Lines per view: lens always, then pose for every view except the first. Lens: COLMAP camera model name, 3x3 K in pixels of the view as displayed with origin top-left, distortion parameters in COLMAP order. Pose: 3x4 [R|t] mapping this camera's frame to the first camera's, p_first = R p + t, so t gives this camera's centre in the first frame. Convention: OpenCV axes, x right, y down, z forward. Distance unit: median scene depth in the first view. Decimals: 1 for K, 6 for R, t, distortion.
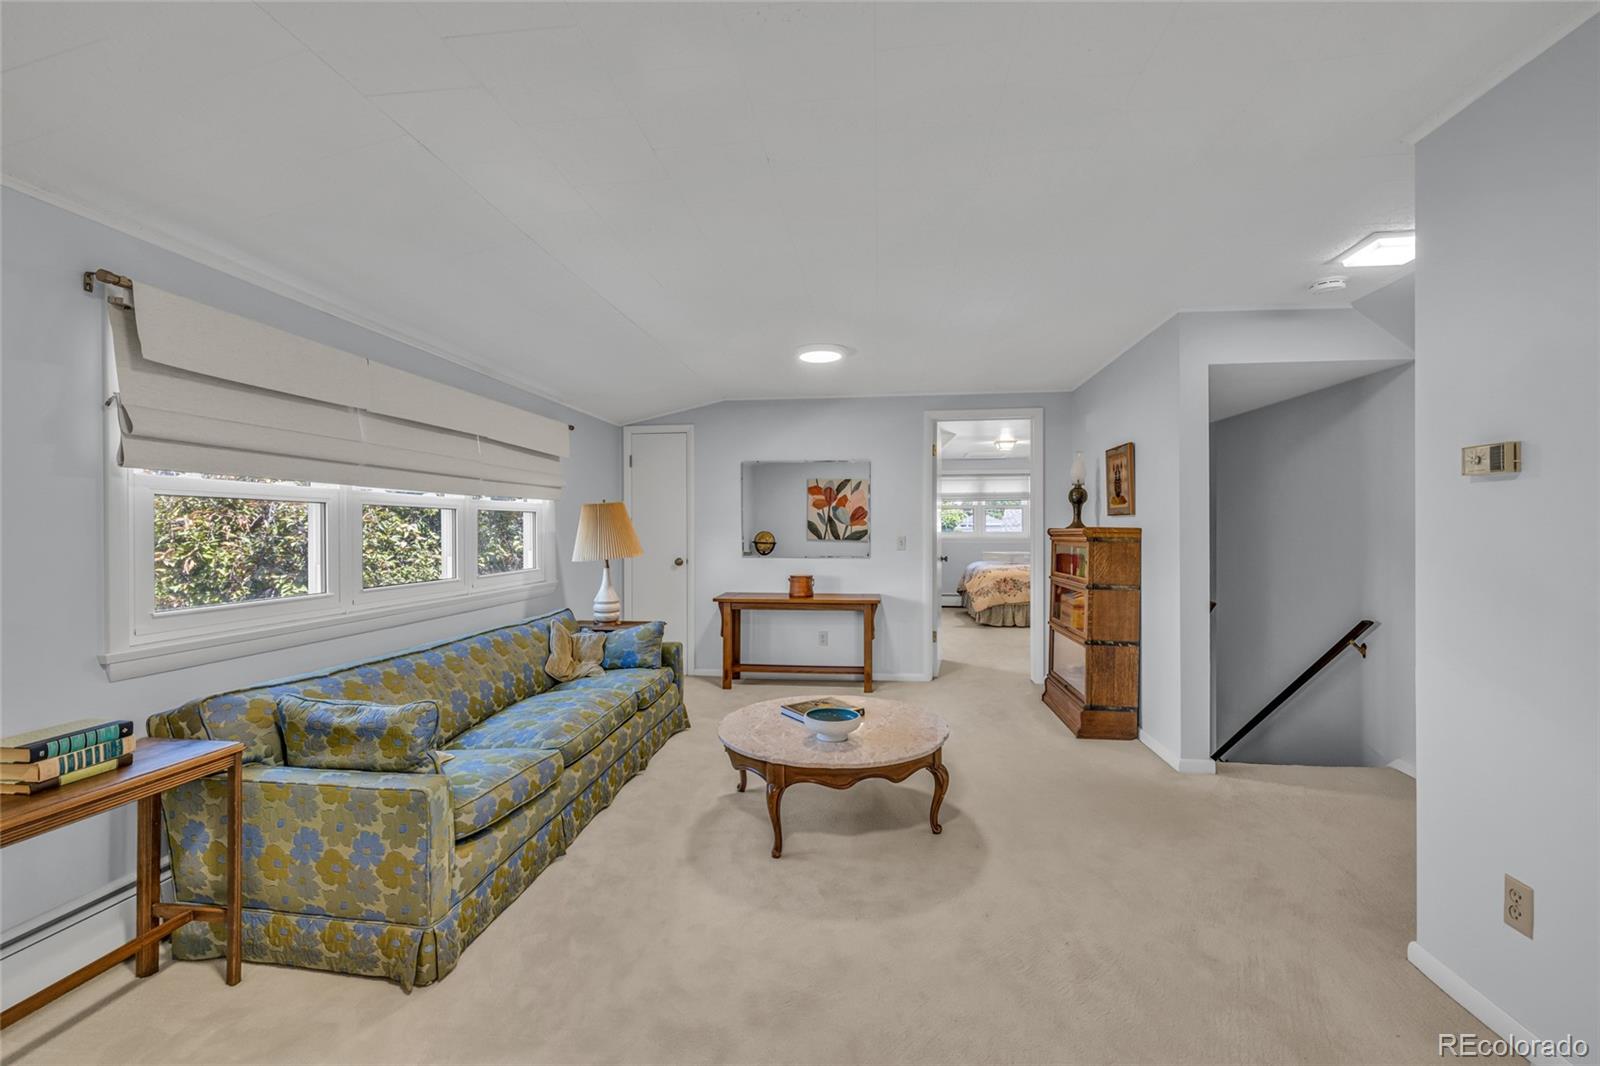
lens RADIAL K [[668.2, 0, 799.4], [0, 668.2, 532.0], [0, 0, 1]] dist [0.003537, -0.000340]
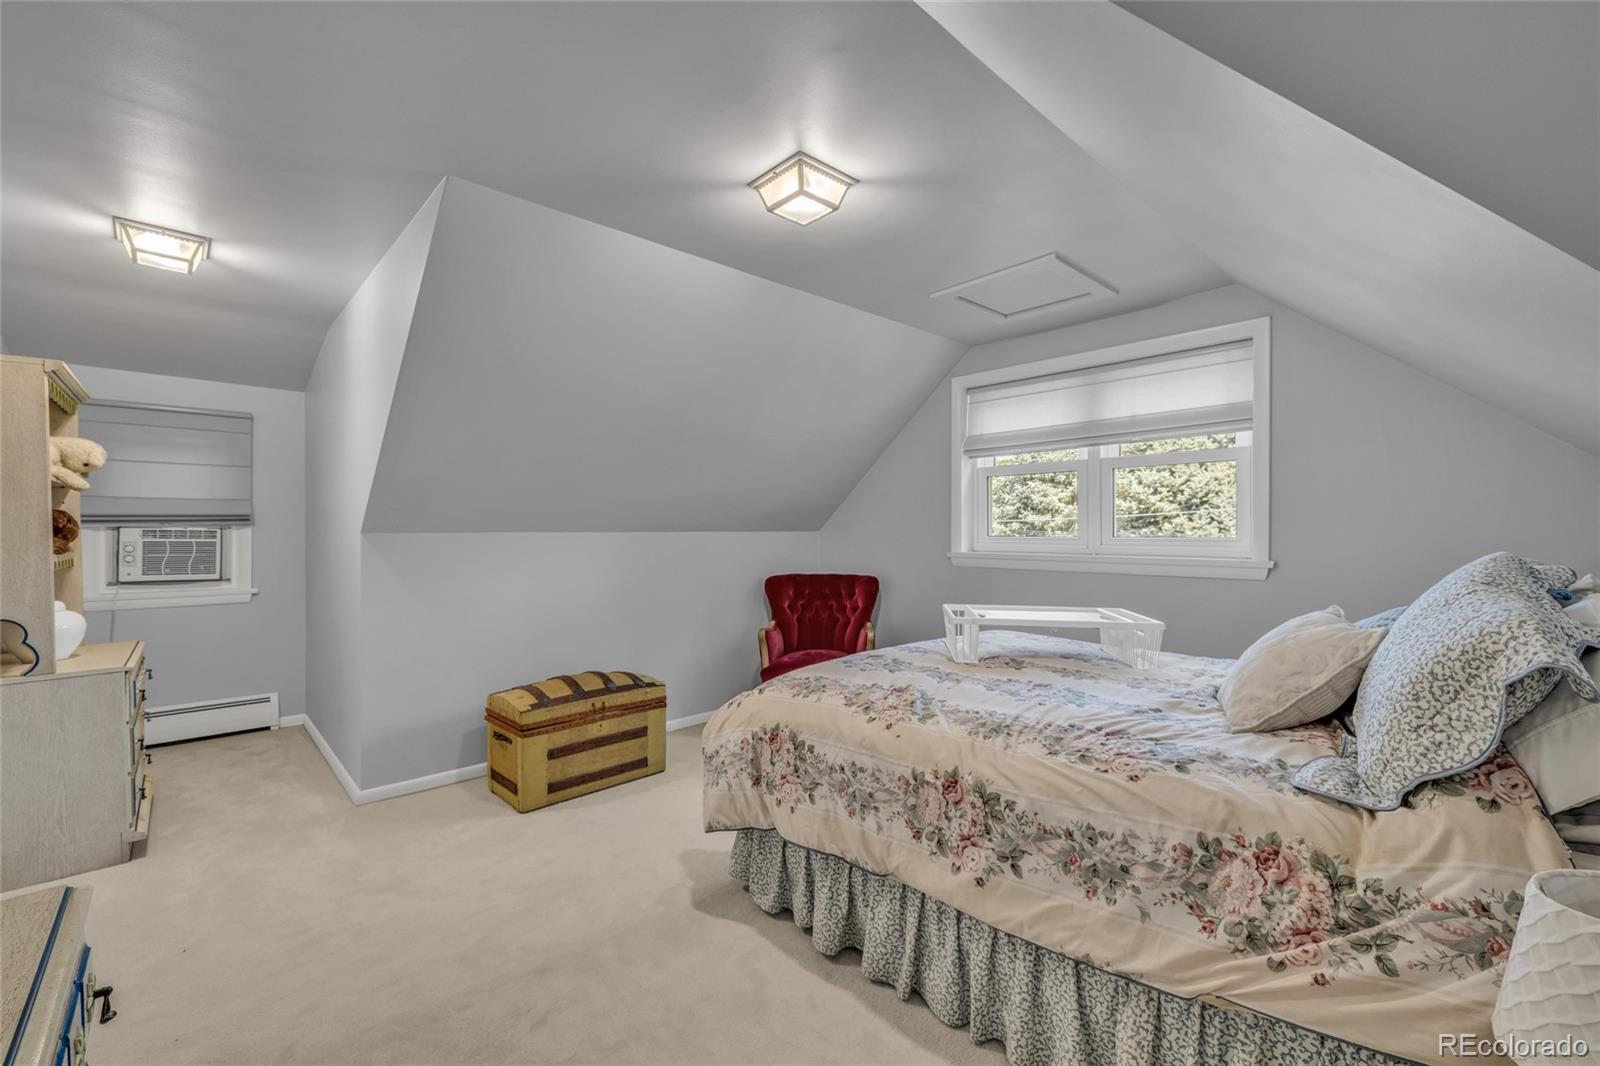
lens RADIAL K [[668.2, 0, 803.3], [0, 668.2, 528.2], [0, 0, 1]] dist [0.003537, -0.000340]
pose [[0.769985, 0.002785, -0.638055, 0.375192], [-0.004201, 0.999991, -0.000704, -0.003577], [0.638048, 0.003223, 0.769990, 0.646552]]
